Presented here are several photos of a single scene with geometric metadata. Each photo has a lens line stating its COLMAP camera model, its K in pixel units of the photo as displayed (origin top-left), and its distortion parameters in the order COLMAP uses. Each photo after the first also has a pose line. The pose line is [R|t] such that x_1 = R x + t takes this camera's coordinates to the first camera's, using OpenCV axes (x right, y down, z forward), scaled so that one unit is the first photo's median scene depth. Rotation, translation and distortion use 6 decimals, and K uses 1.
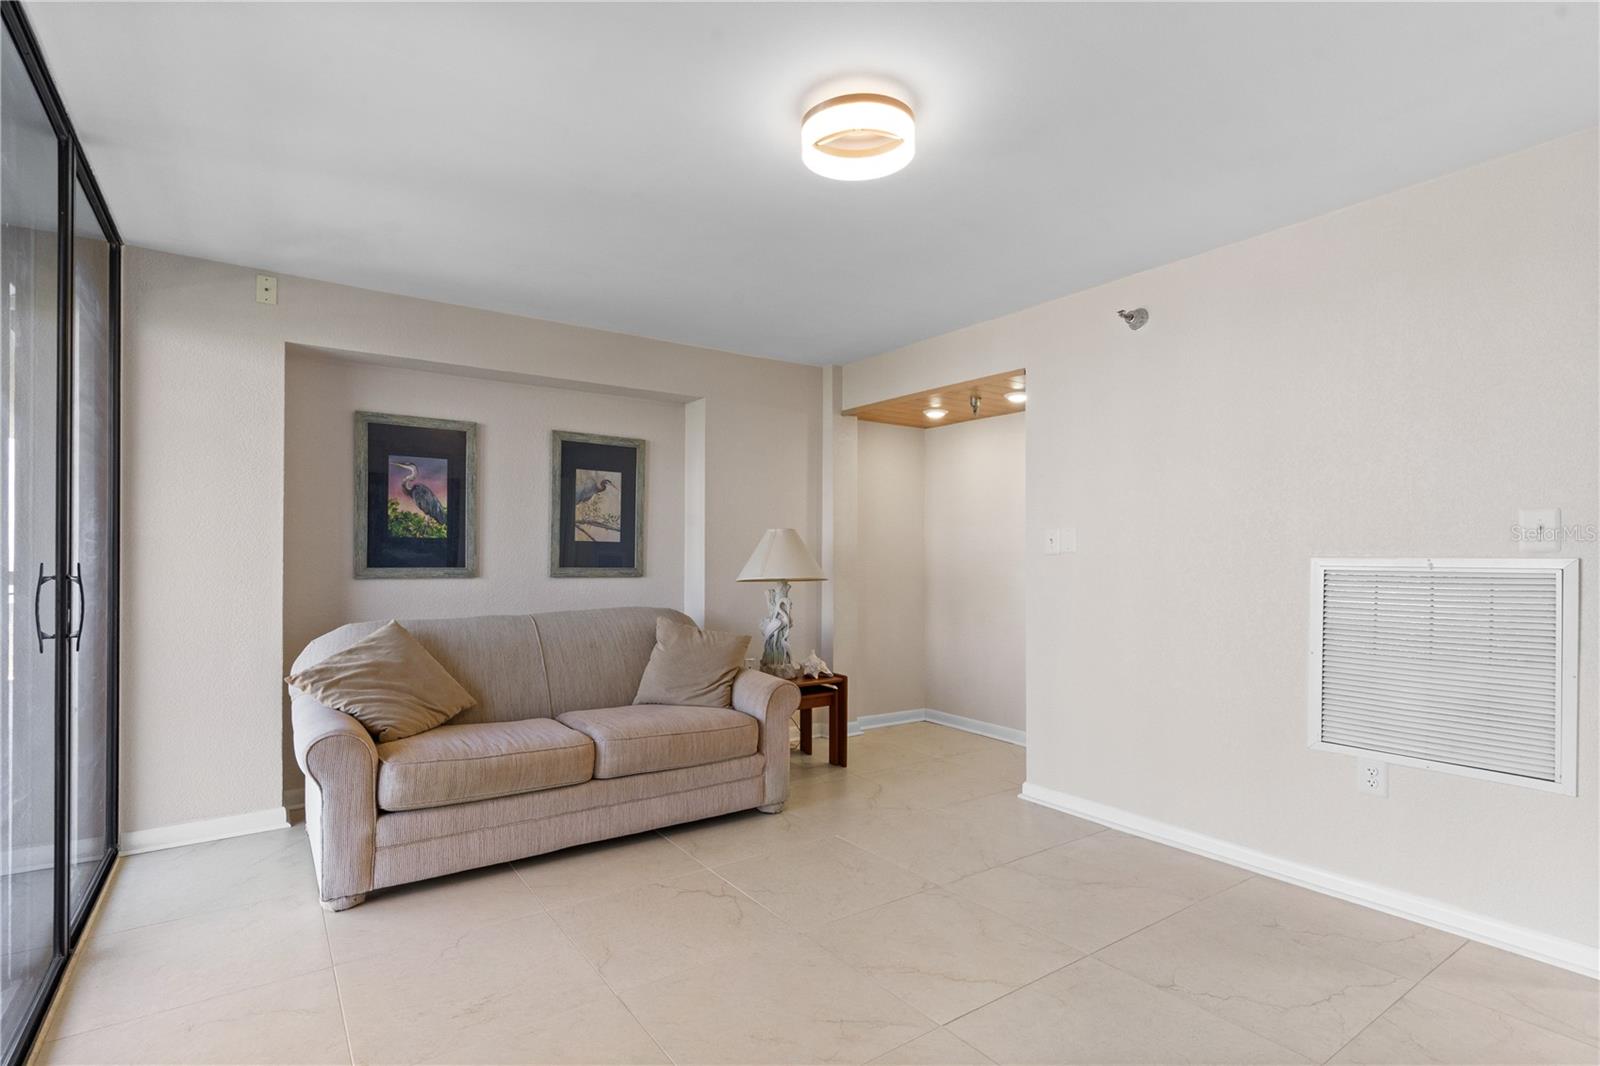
lens RADIAL K [[773.2, 0, 799.8], [0, 773.2, 545.4], [0, 0, 1]] dist [0.001109, 0.000105]
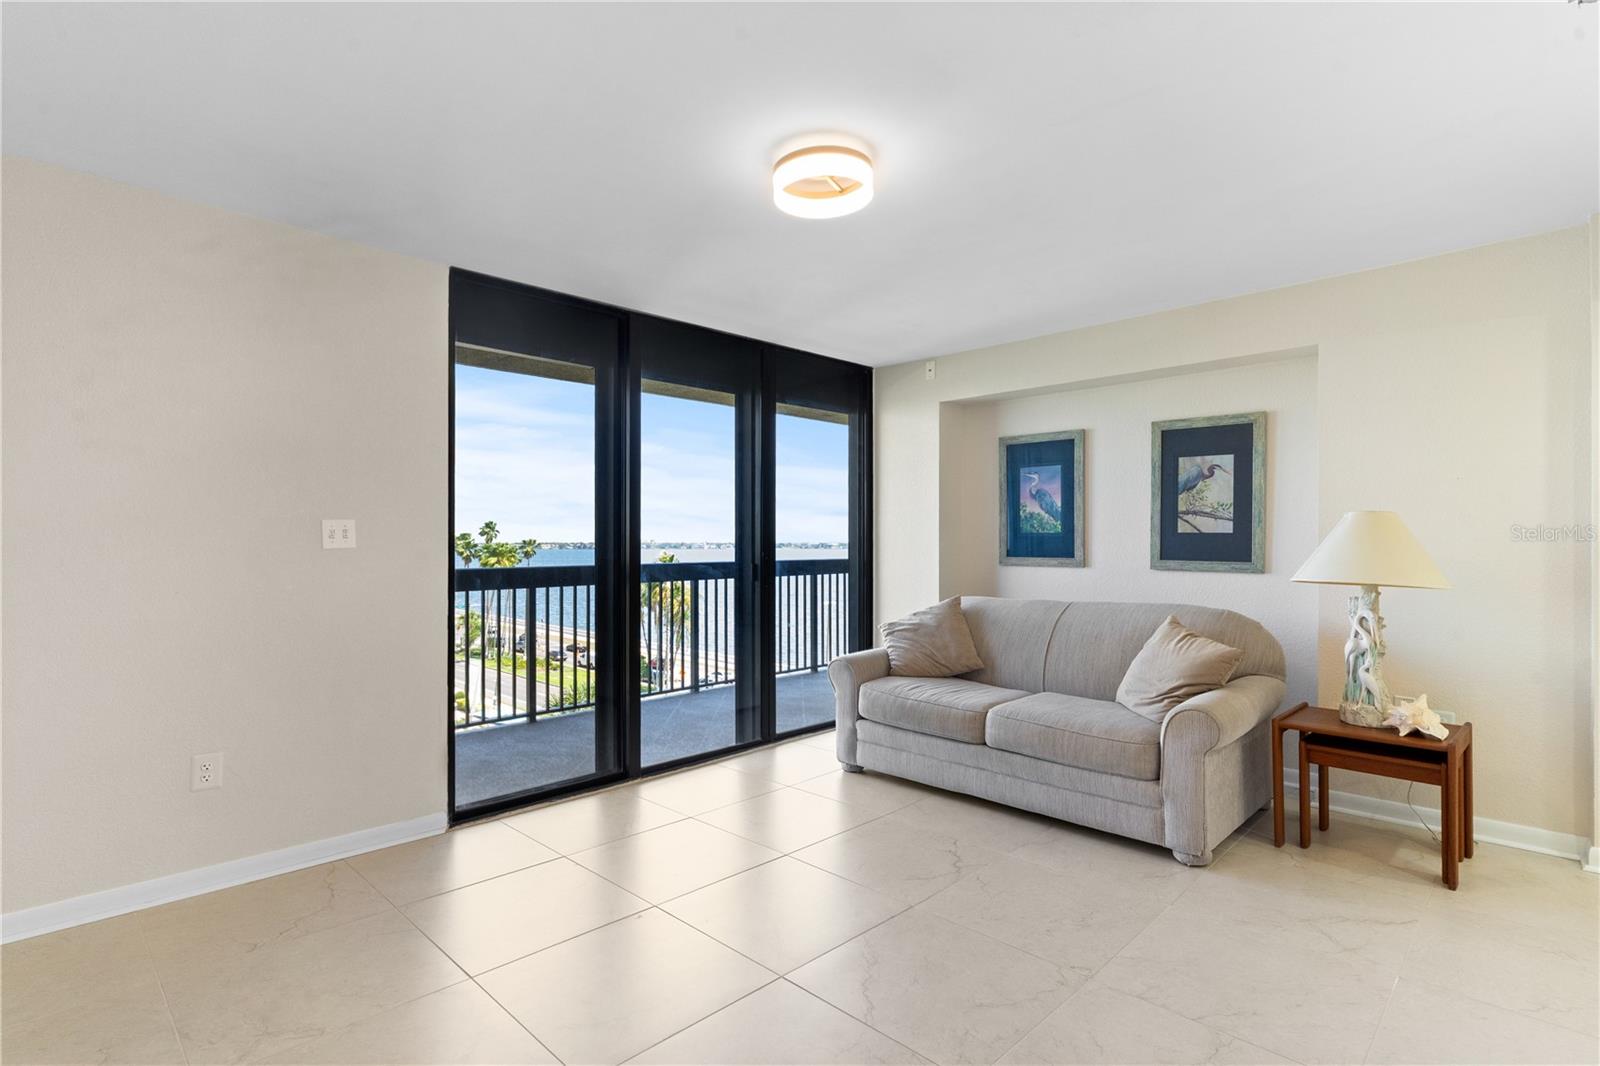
lens RADIAL K [[773.2, 0, 803.4], [0, 773.2, 538.2], [0, 0, 1]] dist [0.001109, 0.000105]
pose [[0.185721, -0.006570, -0.982581, 0.595533], [0.014288, 0.999890, -0.003985, -0.001884], [0.982499, -0.013299, 0.185794, 0.384166]]
